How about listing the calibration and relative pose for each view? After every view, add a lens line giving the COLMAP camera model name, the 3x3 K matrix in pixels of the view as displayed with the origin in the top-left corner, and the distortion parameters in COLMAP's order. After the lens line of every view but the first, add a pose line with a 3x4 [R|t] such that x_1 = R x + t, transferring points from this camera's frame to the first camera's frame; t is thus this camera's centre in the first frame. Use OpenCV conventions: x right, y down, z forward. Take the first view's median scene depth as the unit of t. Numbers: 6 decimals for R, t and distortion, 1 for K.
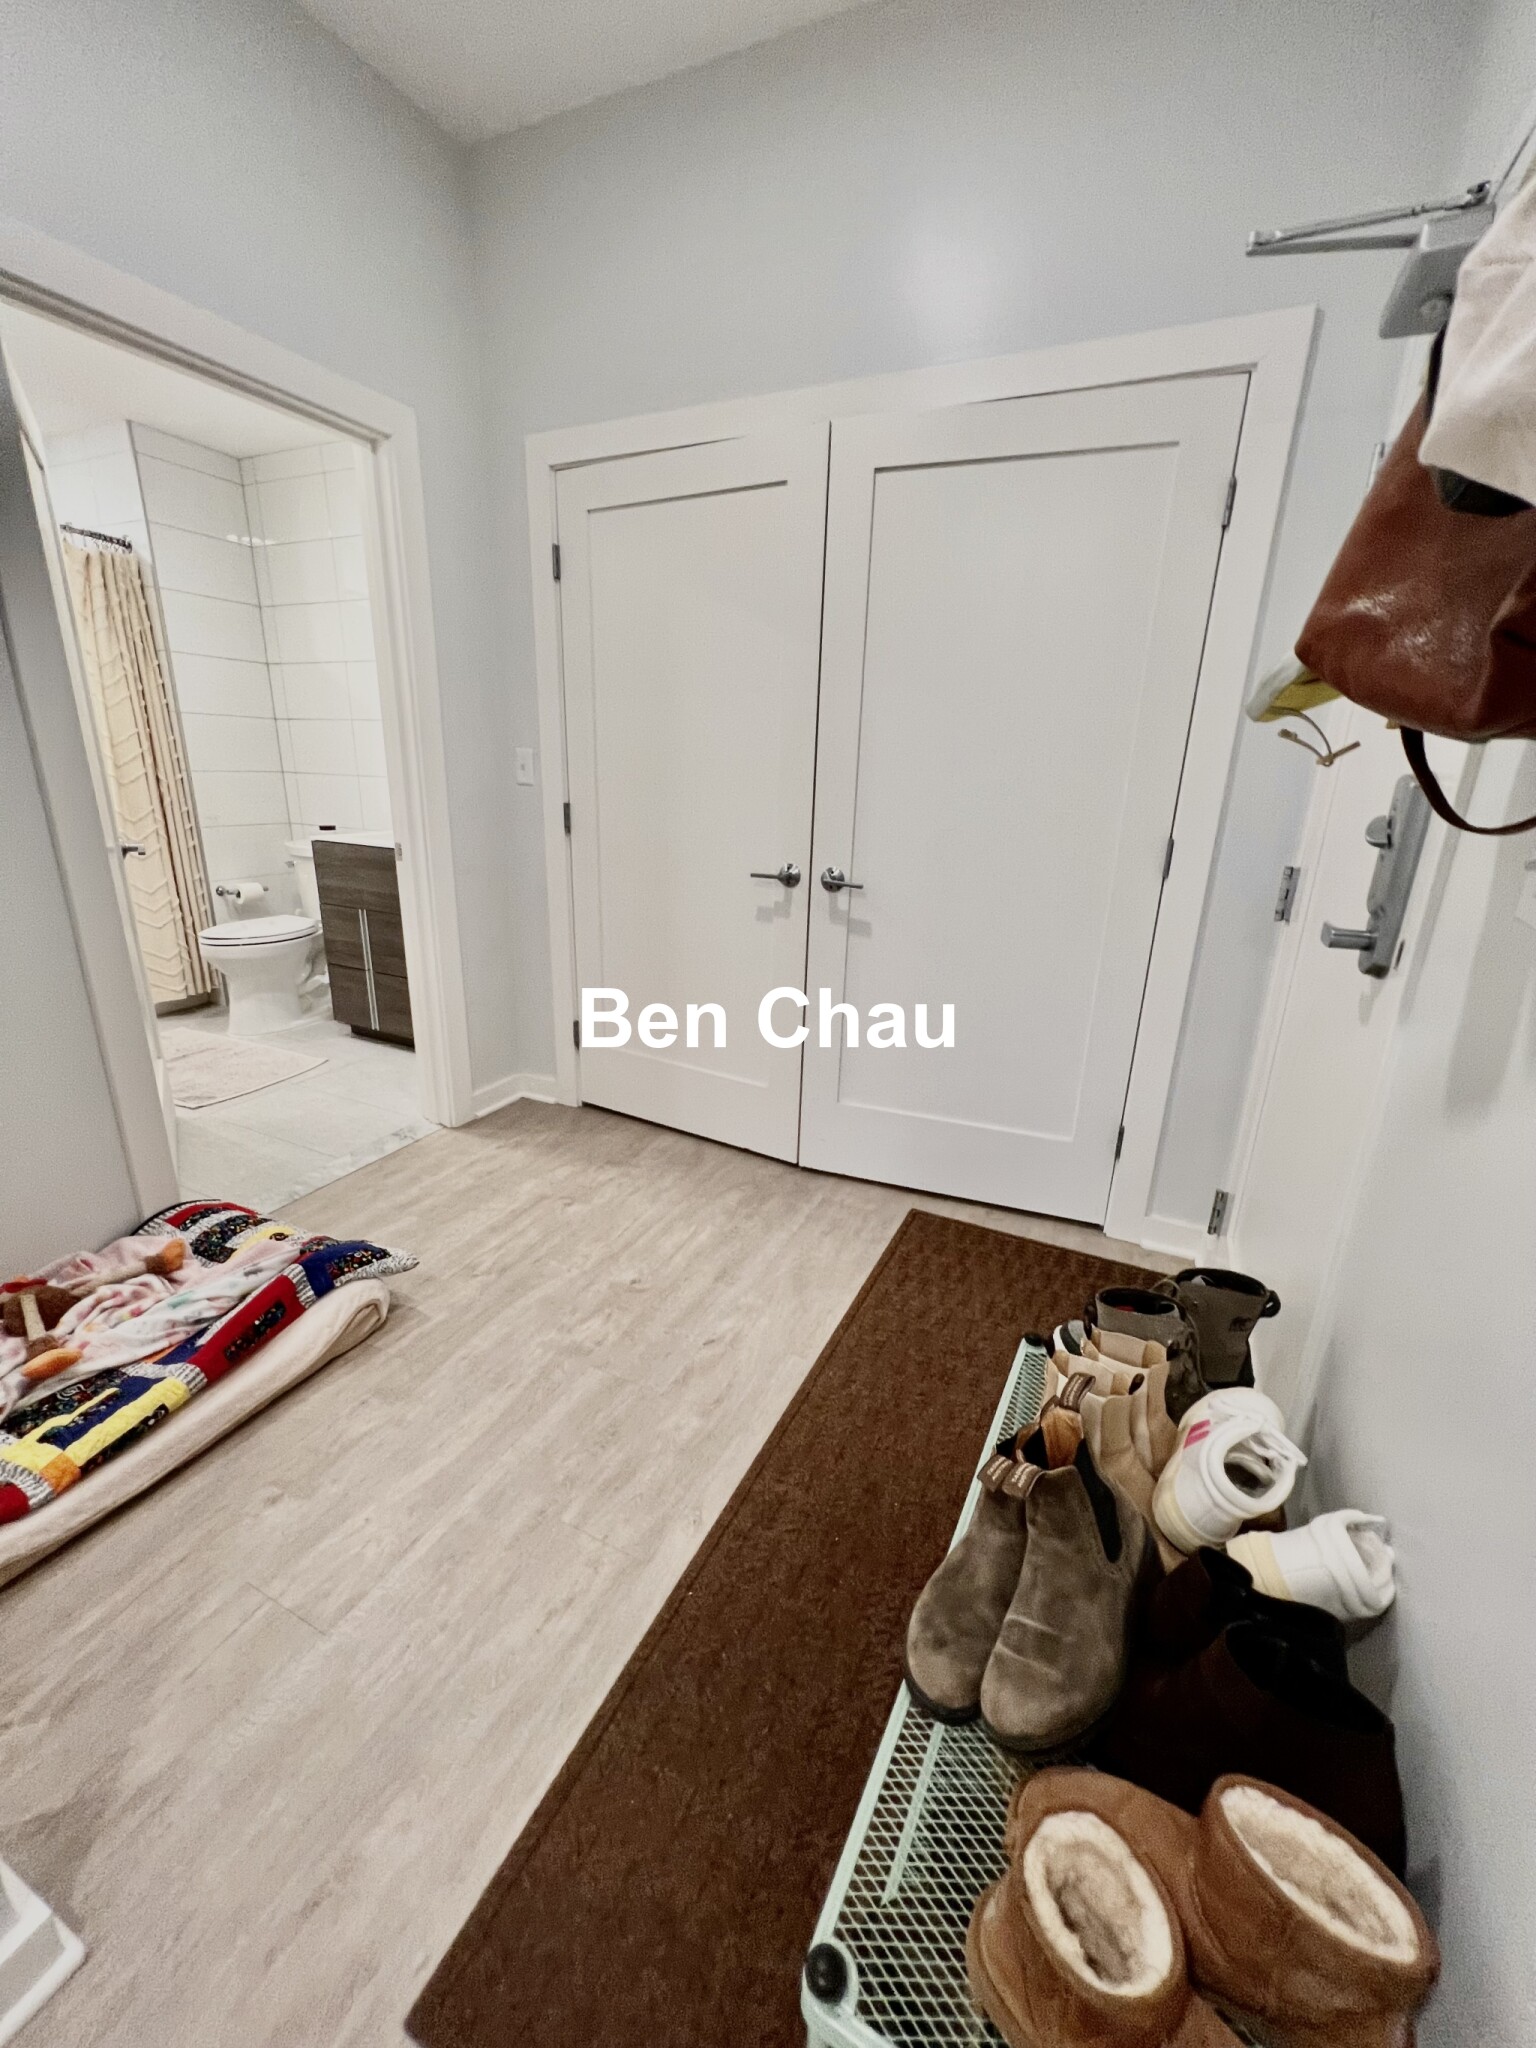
lens RADIAL K [[821.0, 0, 772.5], [0, 821.0, 1002.4], [0, 0, 1]] dist [0.000384, -0.000688]
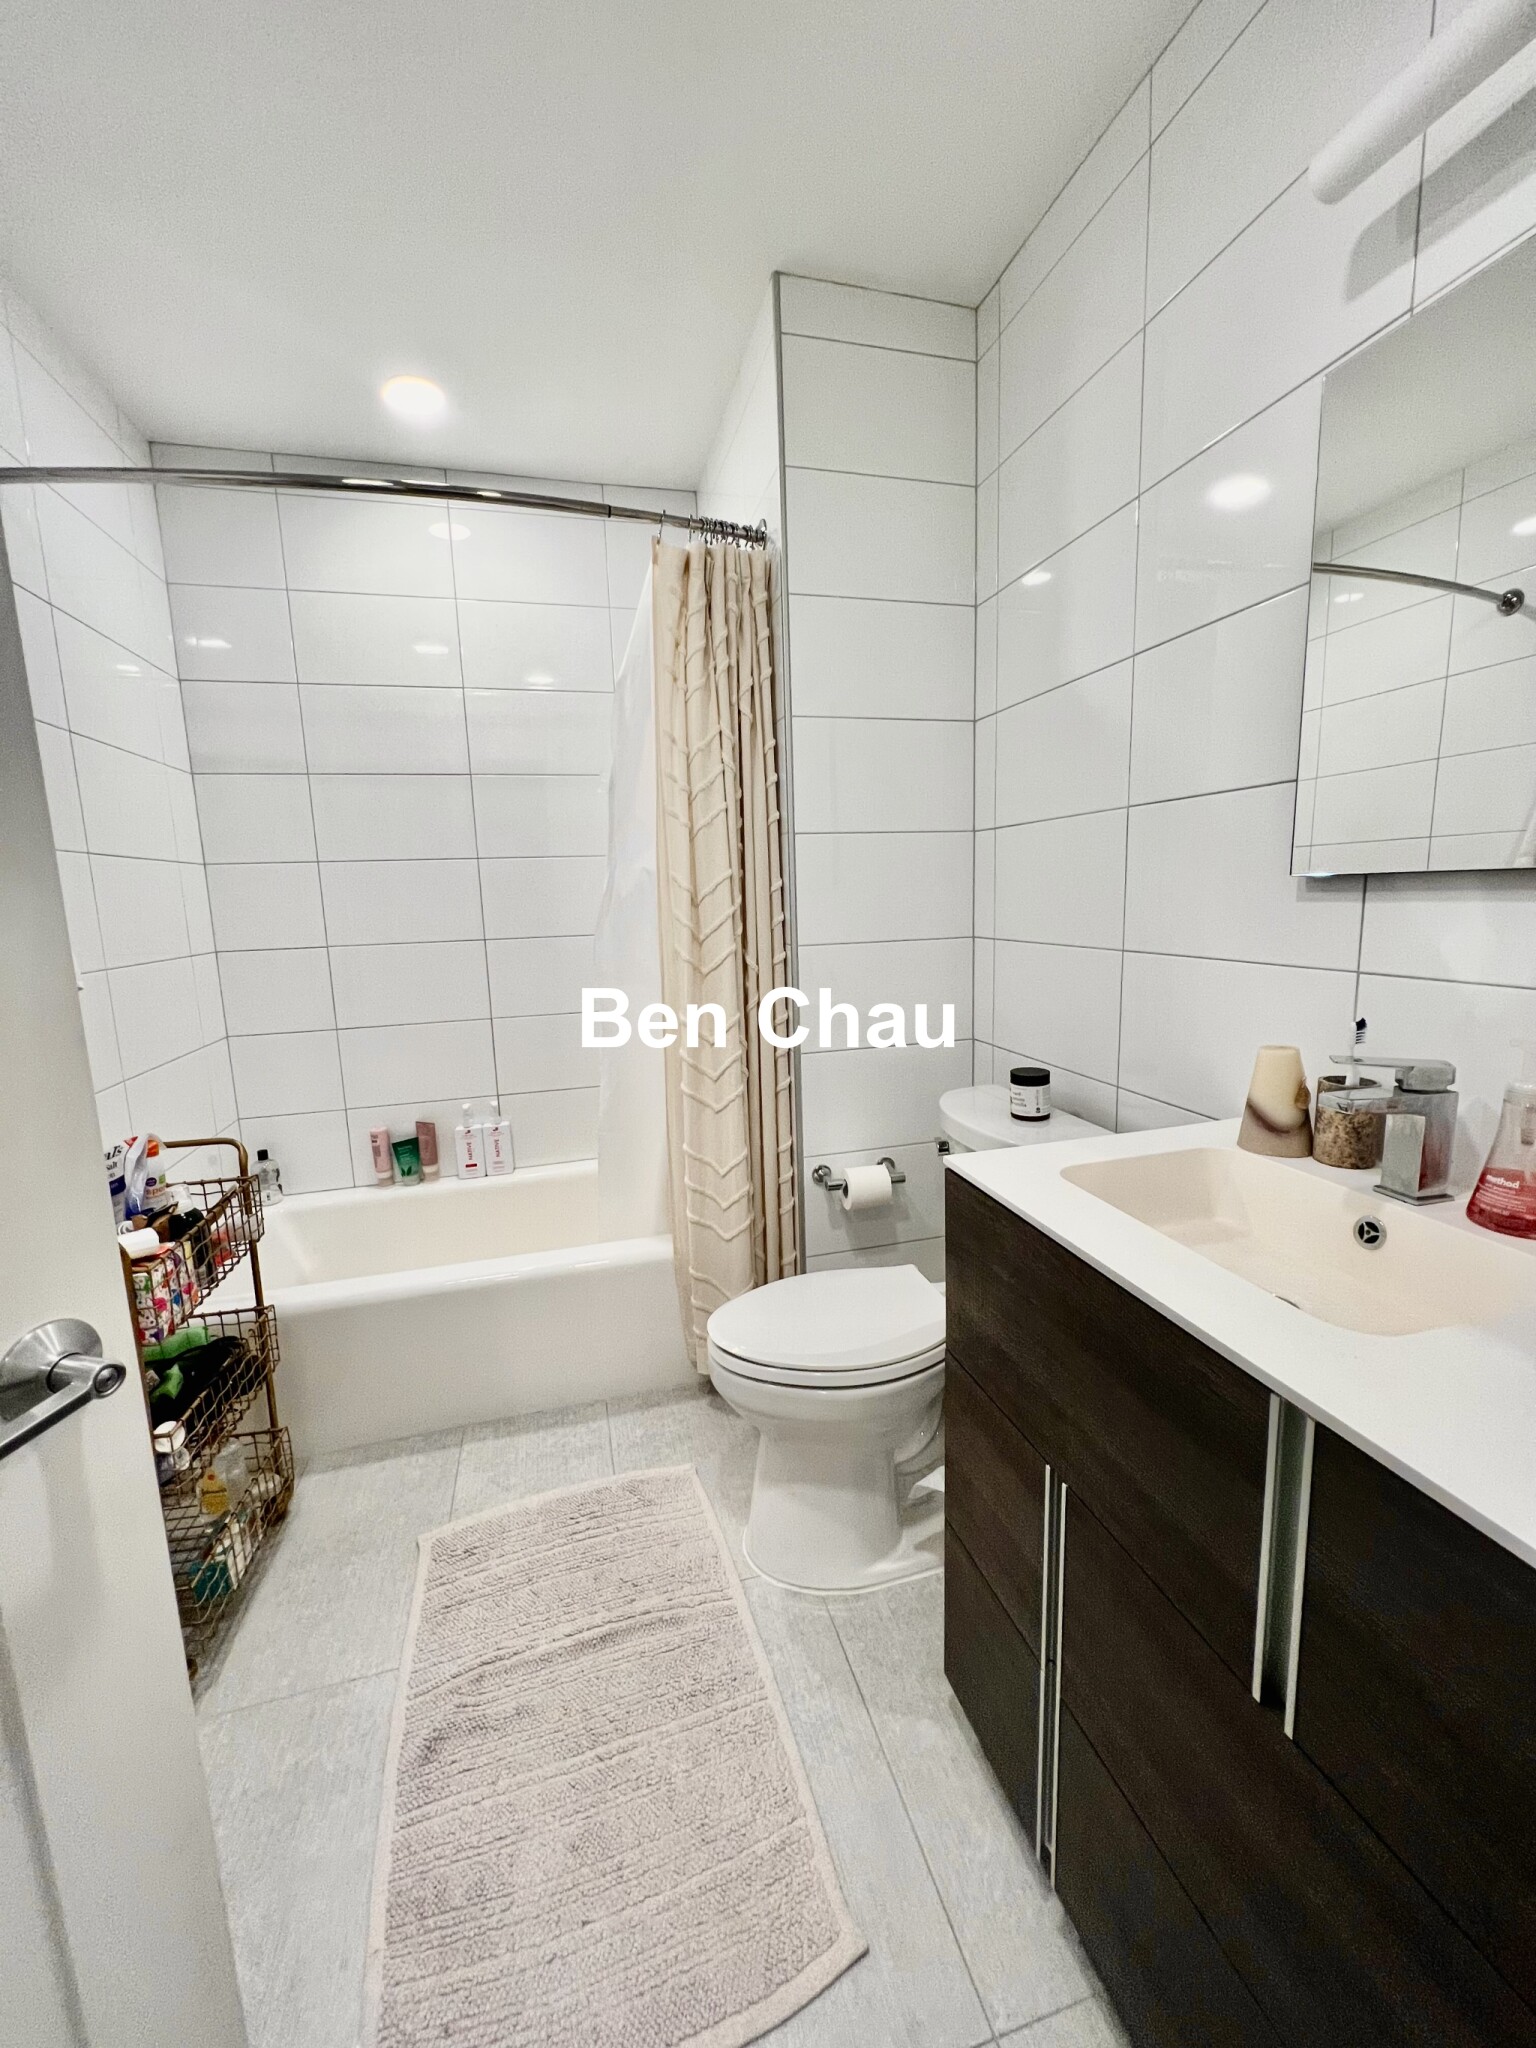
lens RADIAL K [[821.0, 0, 783.1], [0, 821.0, 1022.0], [0, 0, 1]] dist [0.000384, -0.000688]
pose [[0.665129, 0.062298, -0.744125, -0.357999], [-0.172805, 0.982305, -0.072221, -0.209632], [0.726459, 0.176624, 0.664125, 0.709565]]
